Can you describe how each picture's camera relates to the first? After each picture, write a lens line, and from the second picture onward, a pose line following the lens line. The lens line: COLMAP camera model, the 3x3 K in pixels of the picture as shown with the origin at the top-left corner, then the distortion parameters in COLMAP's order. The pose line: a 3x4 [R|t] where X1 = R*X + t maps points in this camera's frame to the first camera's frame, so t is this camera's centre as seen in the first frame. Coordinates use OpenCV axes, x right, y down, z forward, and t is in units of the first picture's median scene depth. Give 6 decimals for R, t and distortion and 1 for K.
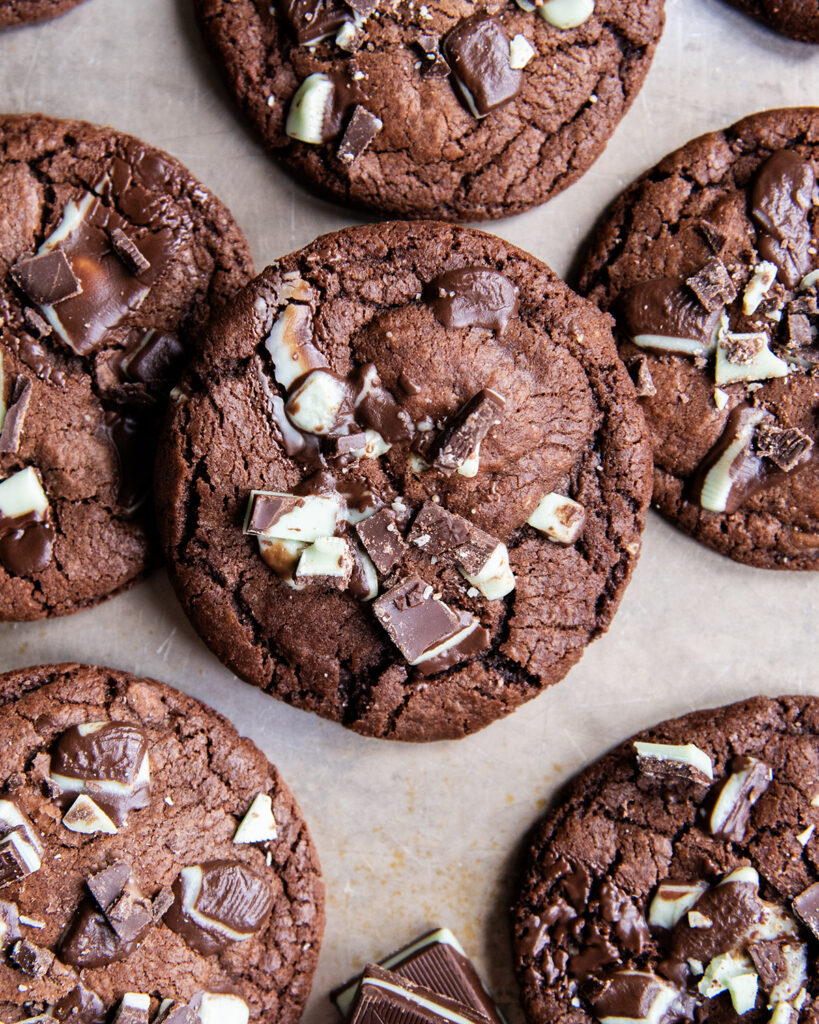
lens RADIAL K [[3159.1, 0, 414.2], [0, 3159.1, 511.4], [0, 0, 1]] dist [0.276034, 0.000000]
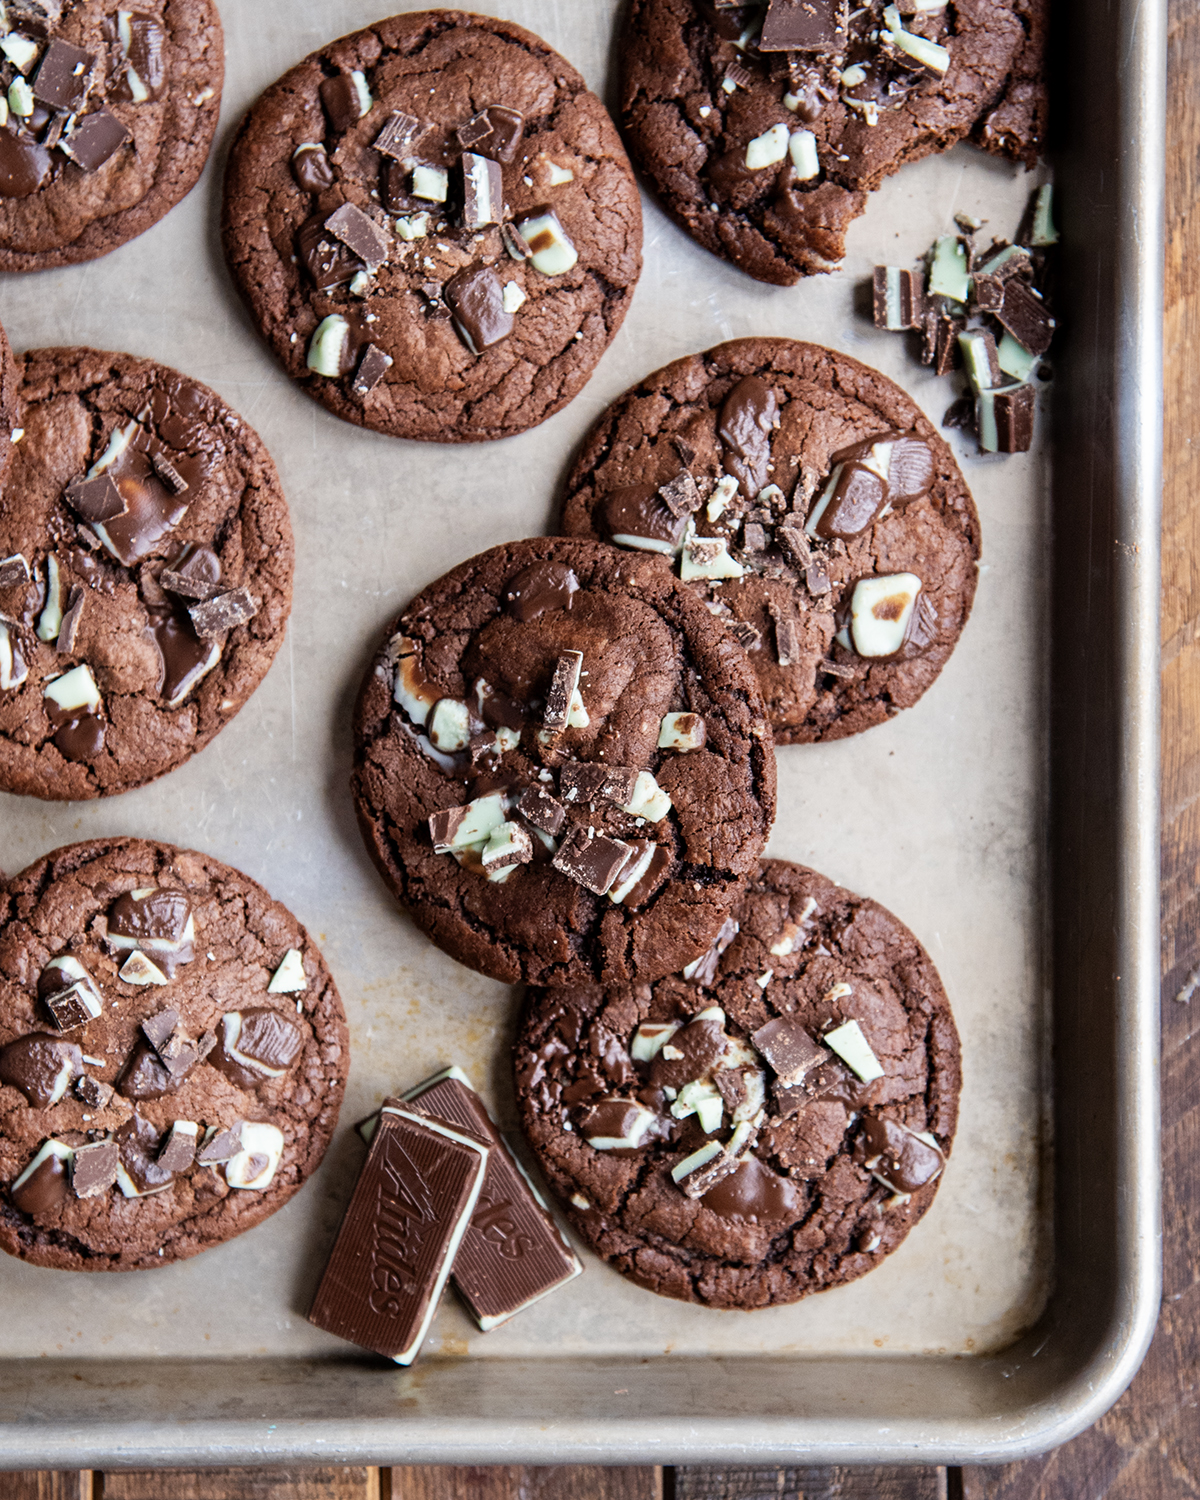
lens RADIAL K [[5256.4, 0, 659.6], [0, 5256.4, 730.3], [0, 0, 1]] dist [0.522636, 0.000000]
pose [[0.999738, -0.009333, 0.020922, 0.044937], [0.008663, 0.999455, 0.031859, -0.049182], [-0.021208, -0.031669, 0.999273, -0.895980]]
